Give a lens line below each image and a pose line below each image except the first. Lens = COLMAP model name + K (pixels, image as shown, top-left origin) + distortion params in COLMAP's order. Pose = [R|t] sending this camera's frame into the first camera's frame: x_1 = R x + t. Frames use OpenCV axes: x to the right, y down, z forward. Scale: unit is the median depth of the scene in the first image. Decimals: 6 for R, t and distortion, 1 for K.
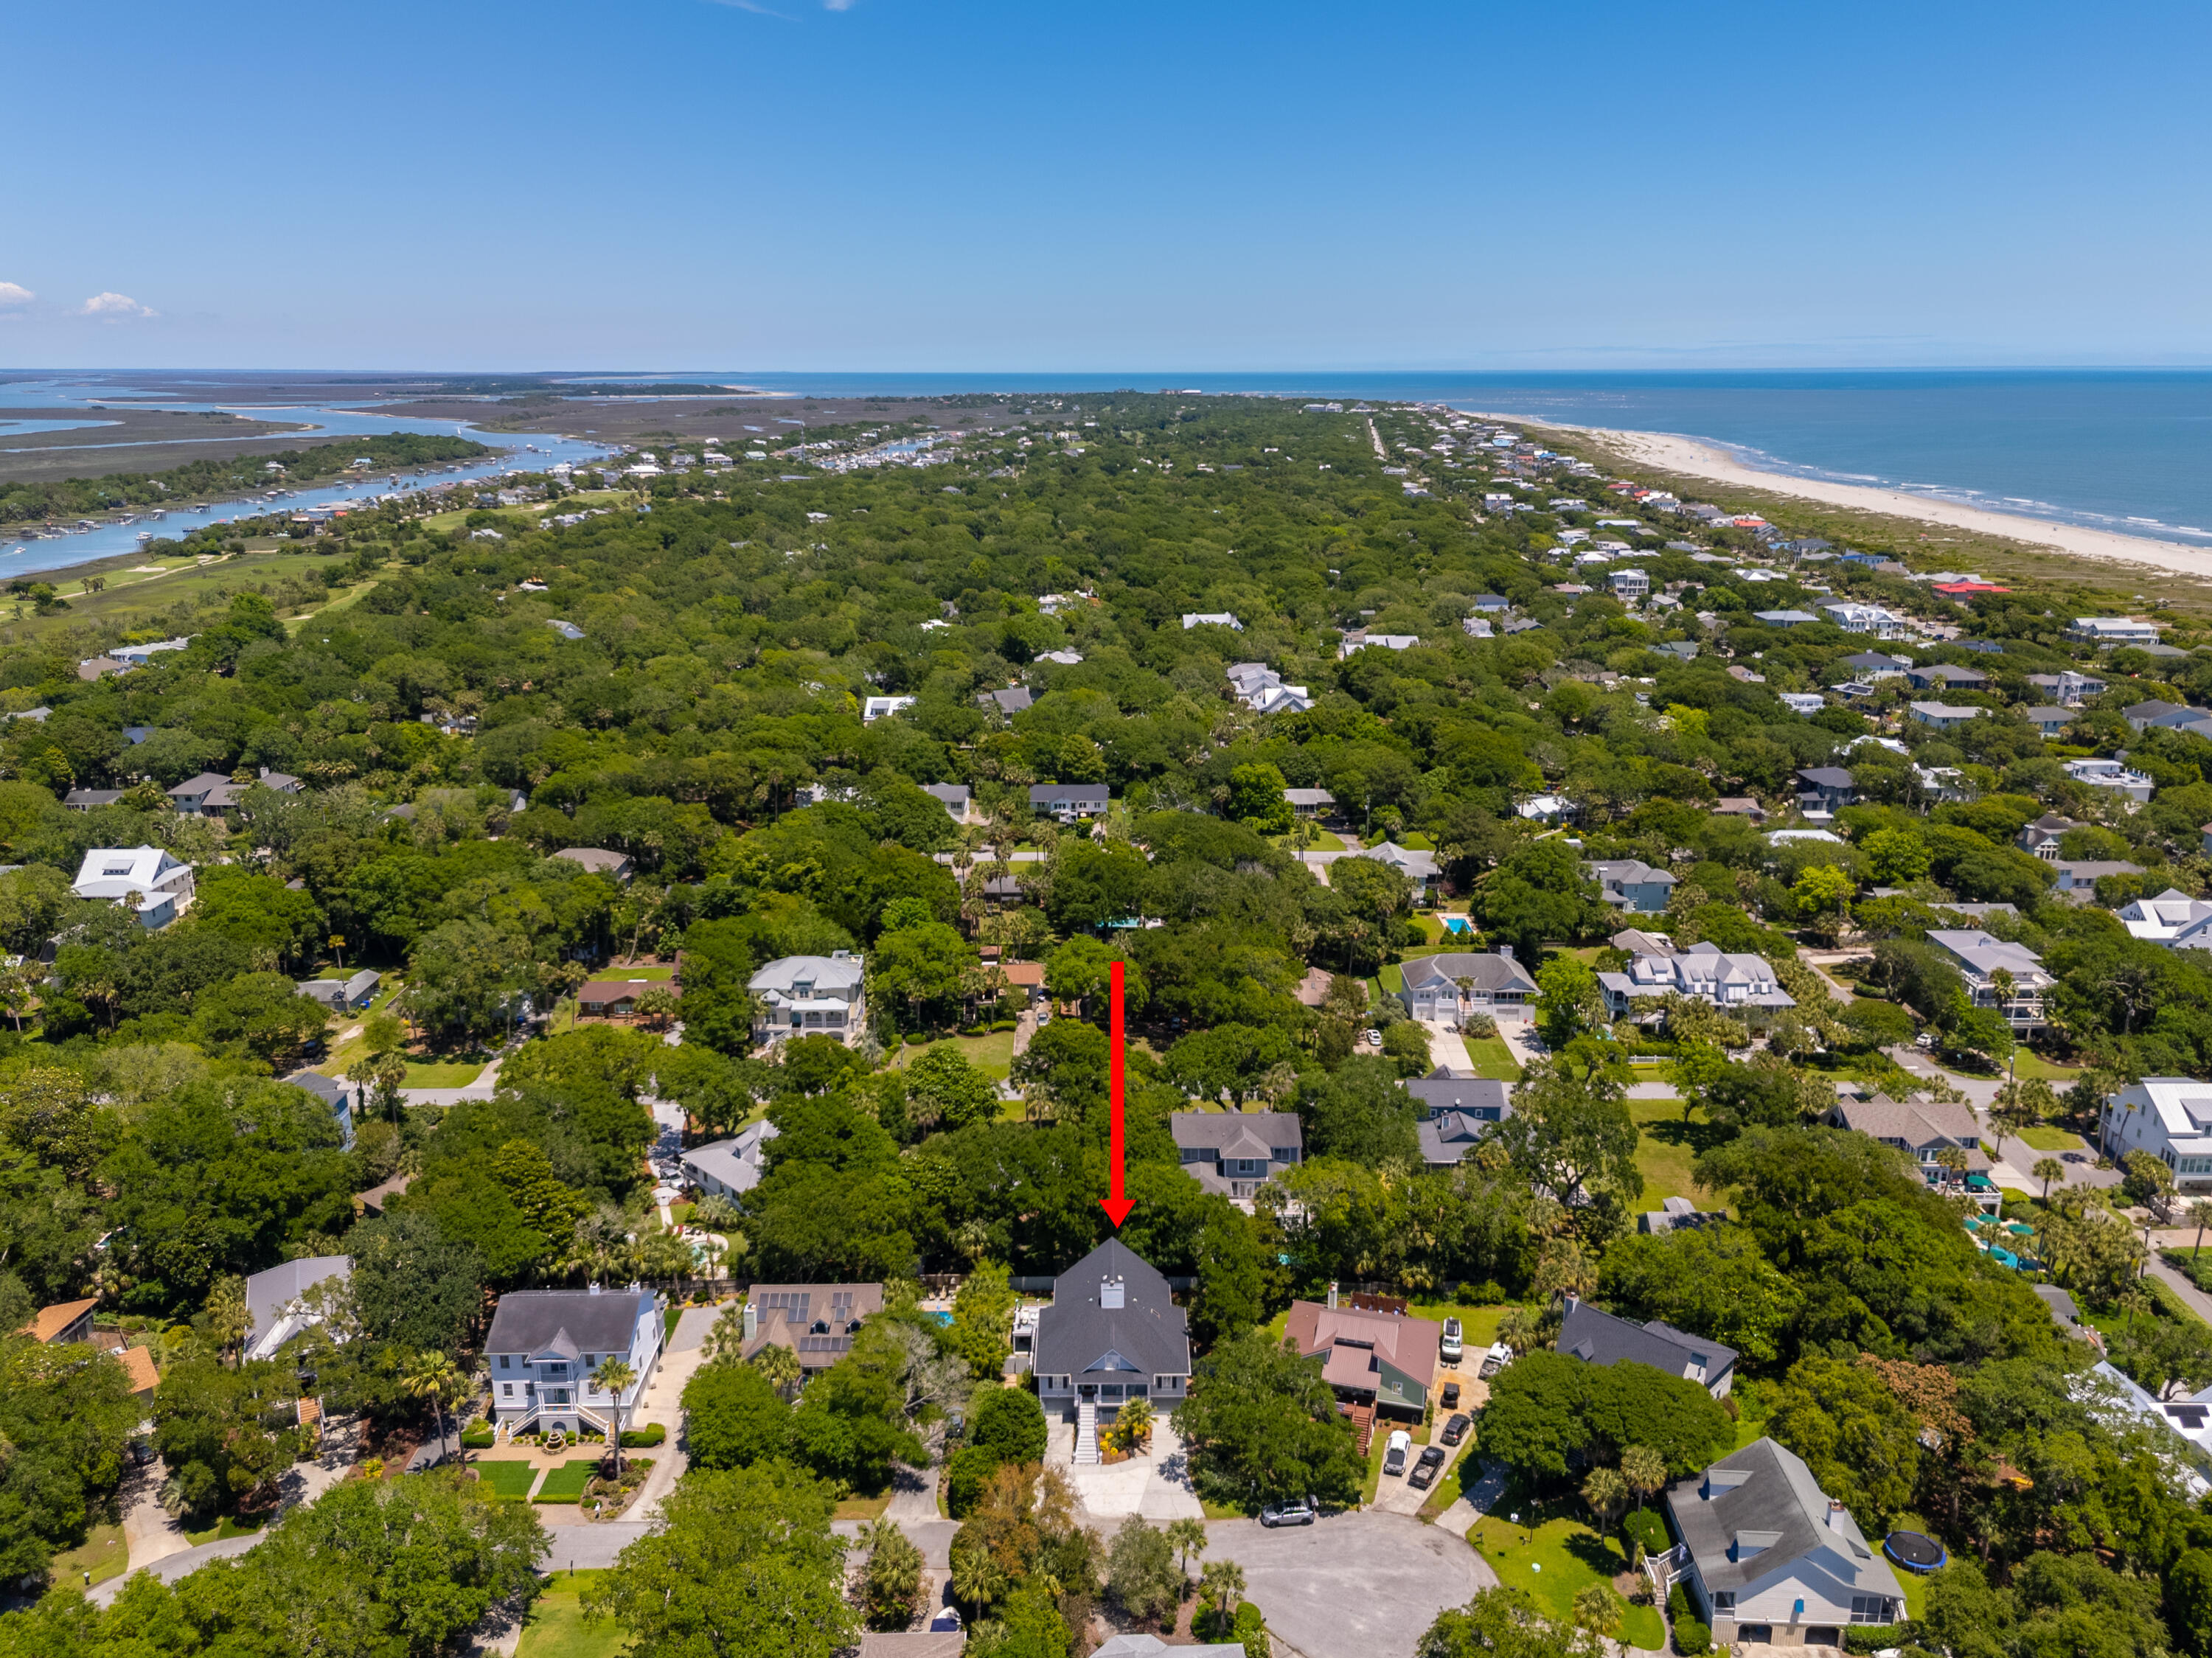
lens RADIAL K [[1653.1, 0, 1119.3], [0, 1653.1, 879.1], [0, 0, 1]] dist [0.071417, -0.065346]
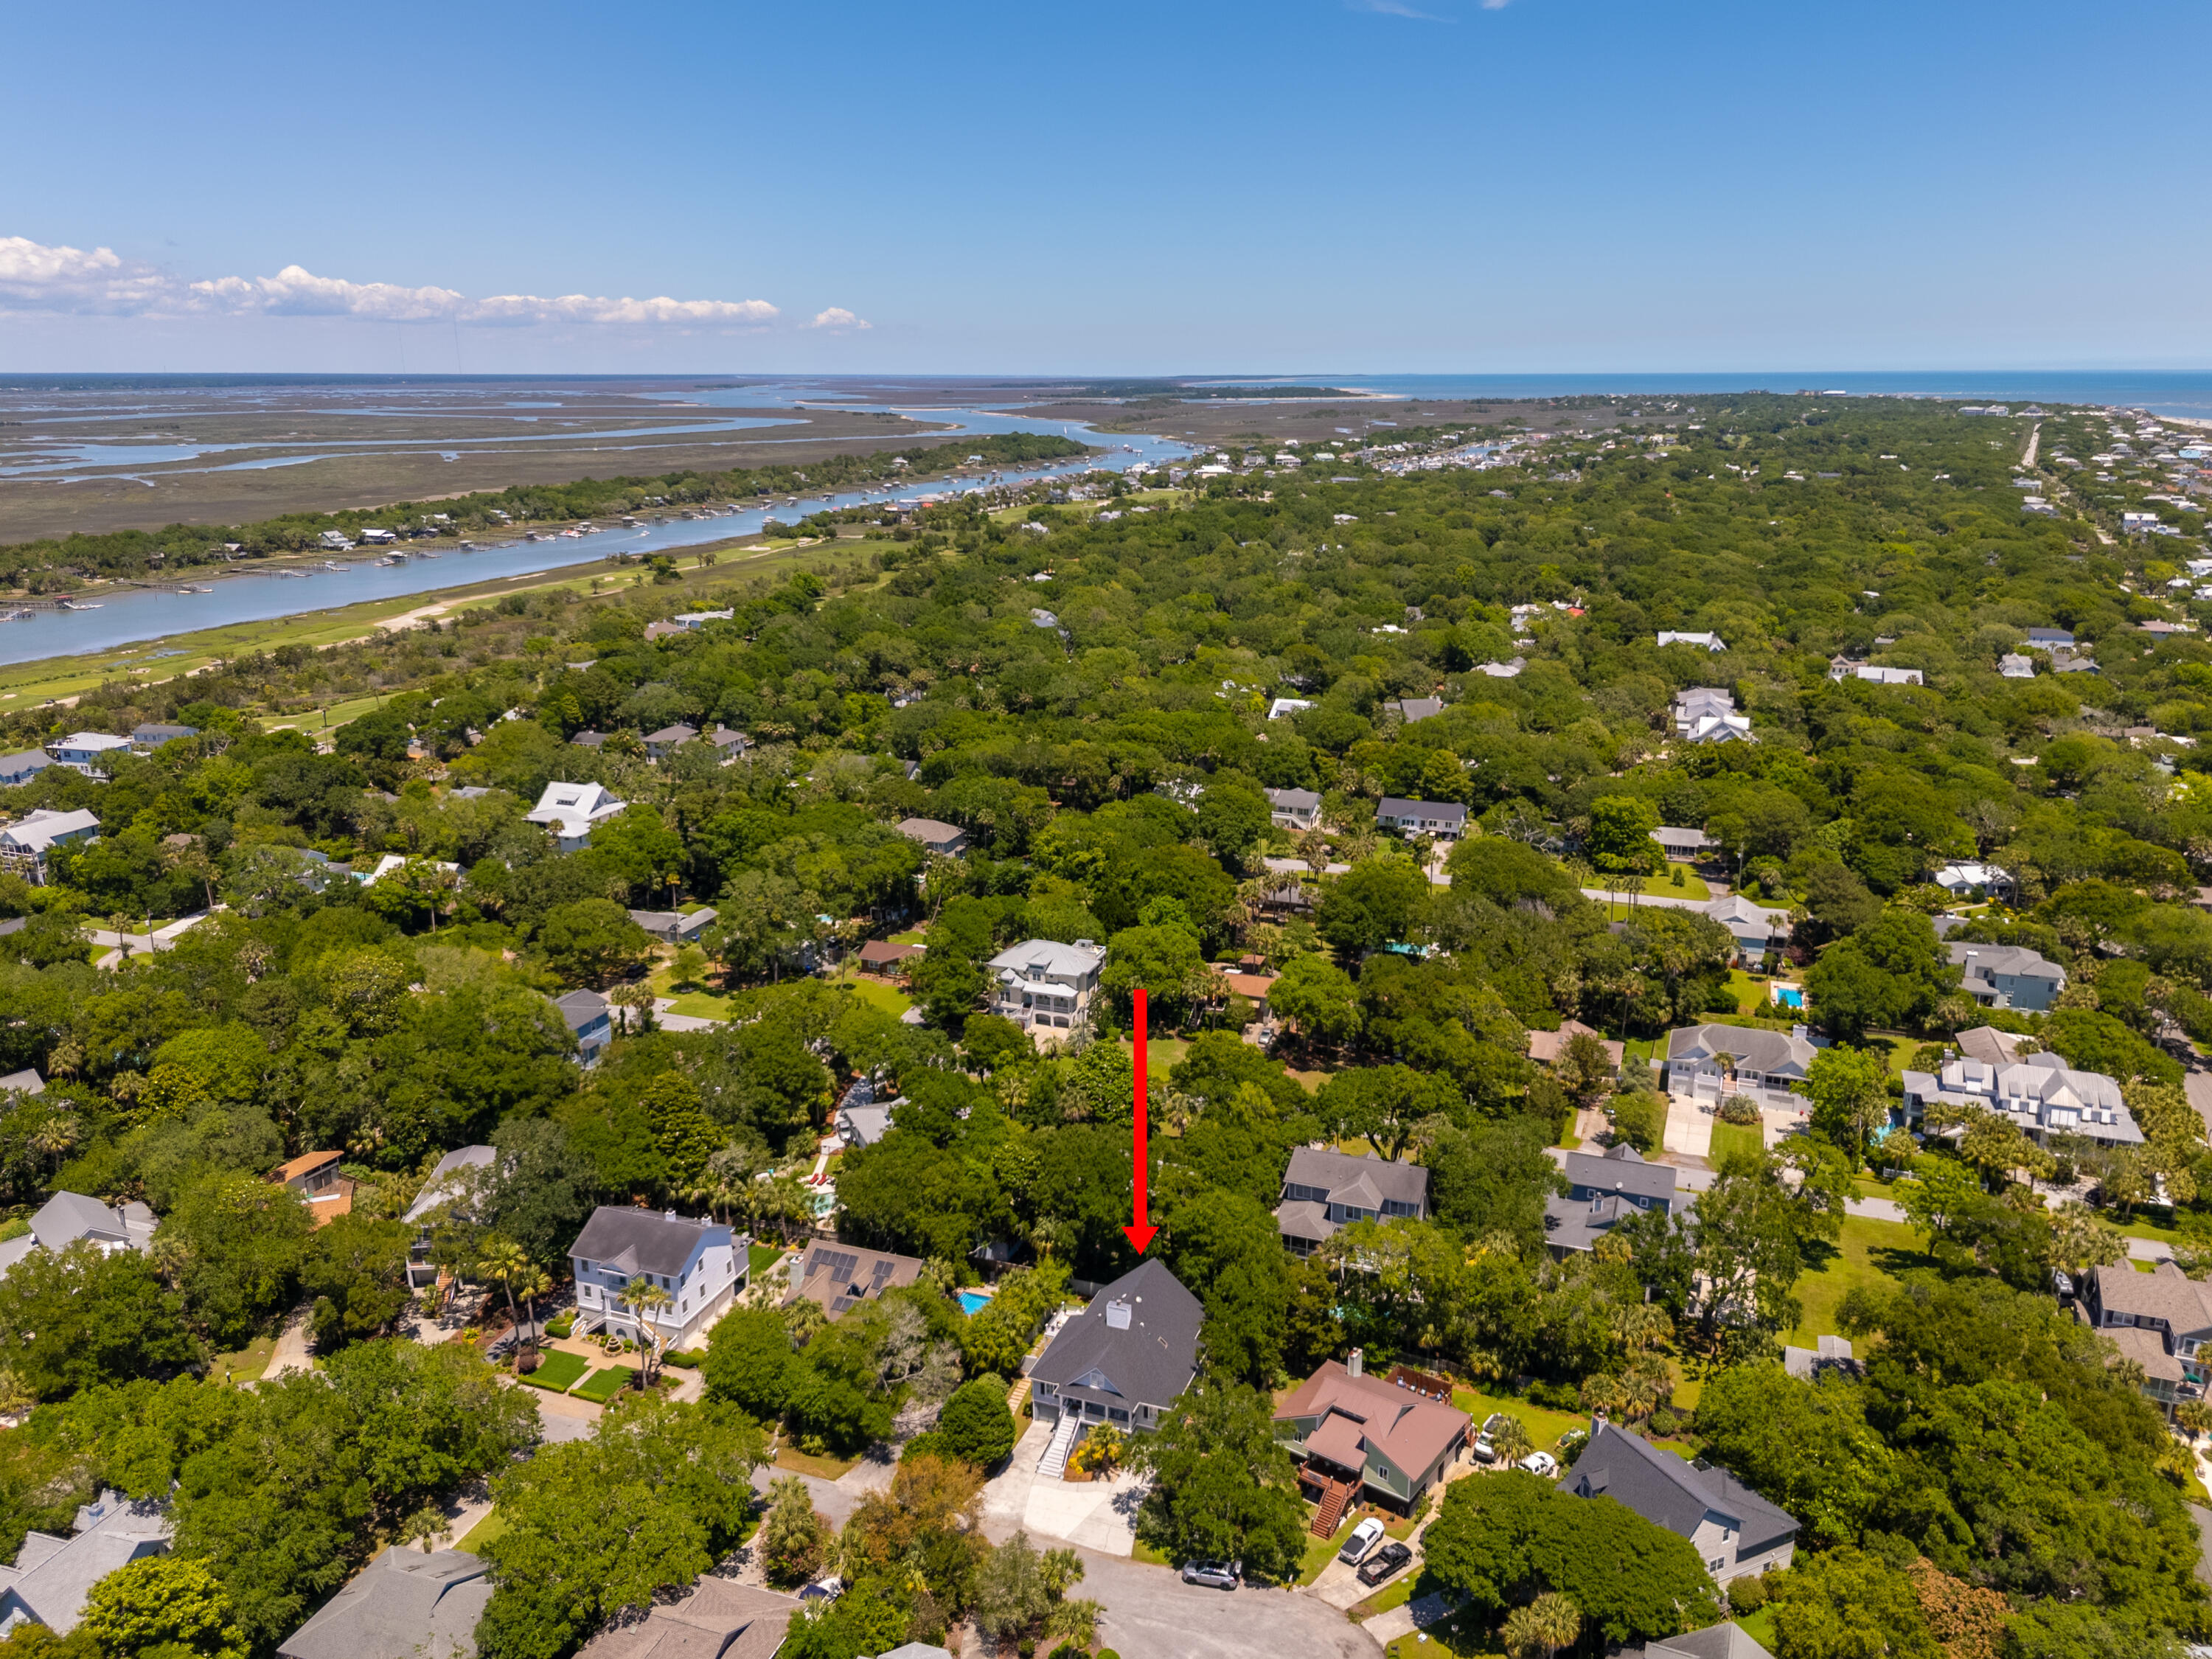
lens RADIAL K [[1653.3, 0, 1109.9], [0, 1653.3, 878.5], [0, 0, 1]] dist [0.071417, -0.065346]
pose [[0.934679, 0.105519, -0.339472, 0.194844], [-0.106012, 0.994217, 0.017147, -0.014256], [0.339319, 0.019961, 0.940460, 0.045739]]
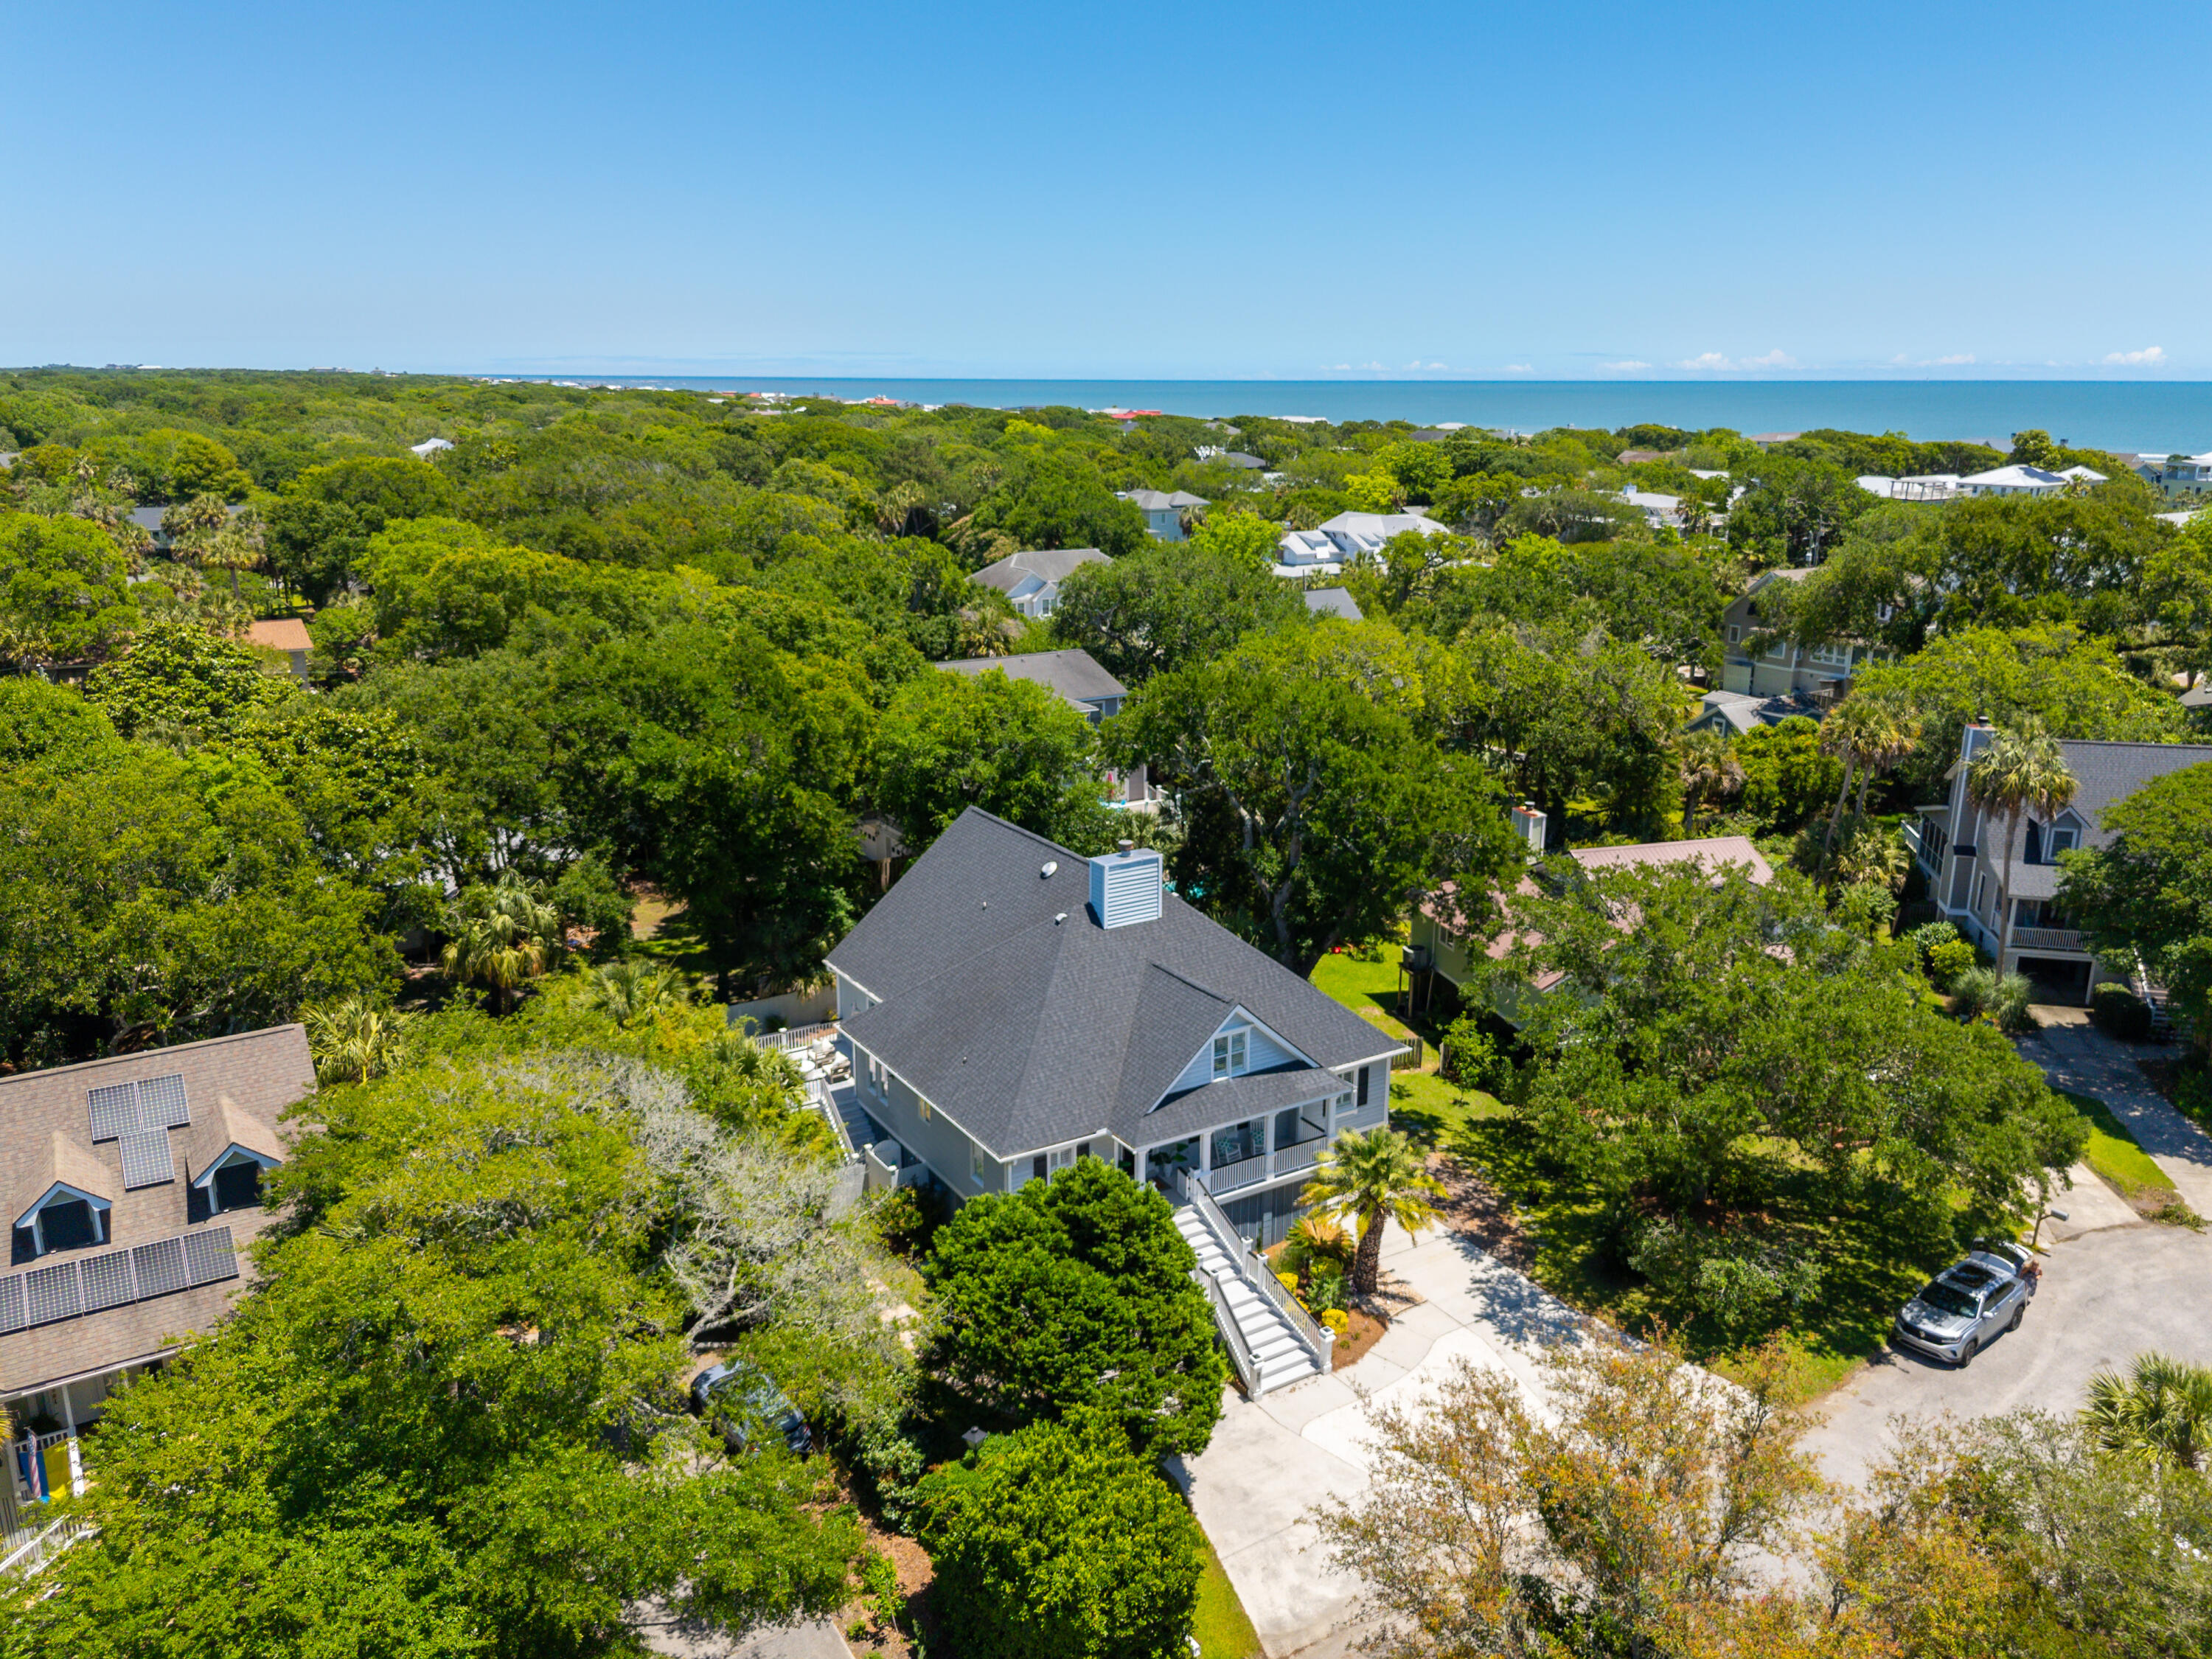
lens RADIAL K [[1653.3, 0, 1138.3], [0, 1653.3, 787.2], [0, 0, 1]] dist [0.071417, -0.065346]
pose [[0.841302, -0.121104, 0.526825, -0.111827], [0.152014, 0.988255, -0.015580, 0.155510], [-0.518751, 0.093193, 0.849831, 0.473703]]
